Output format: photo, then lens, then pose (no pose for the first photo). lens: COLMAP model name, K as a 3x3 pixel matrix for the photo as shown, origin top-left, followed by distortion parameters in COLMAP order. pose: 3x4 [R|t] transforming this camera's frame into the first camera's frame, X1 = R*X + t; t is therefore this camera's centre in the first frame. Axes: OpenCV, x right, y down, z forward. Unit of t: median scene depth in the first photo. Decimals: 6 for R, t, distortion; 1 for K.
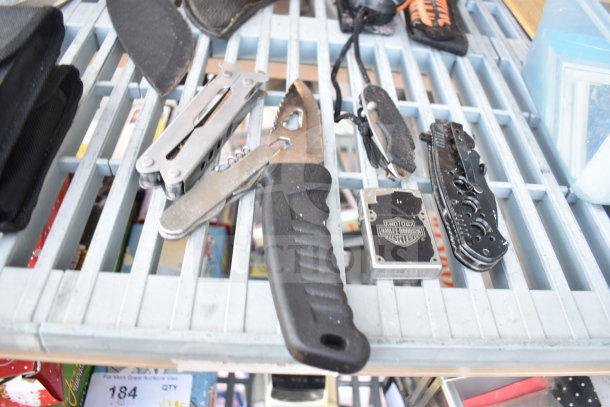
lens RADIAL K [[466.5, 0, 305.0], [0, 466.5, 203.5], [0, 0, 1]] dist [-0.095821, 0.007839]
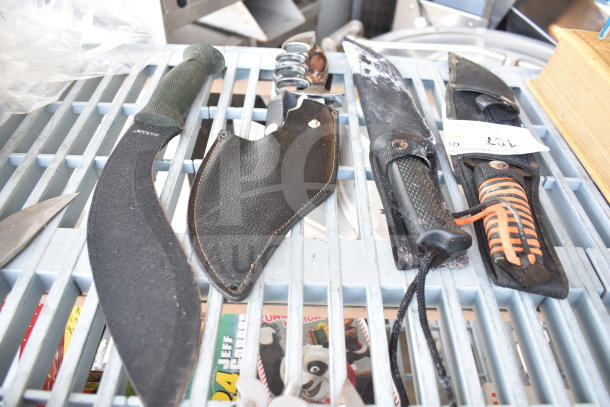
lens RADIAL K [[466.5, 0, 305.0], [0, 466.5, 203.5], [0, 0, 1]] dist [-0.095821, 0.007839]
pose [[0.998839, -0.022933, -0.042360, -0.038267], [0.019271, 0.996200, -0.084932, -0.431063], [0.044147, 0.084017, 0.995486, 0.236003]]
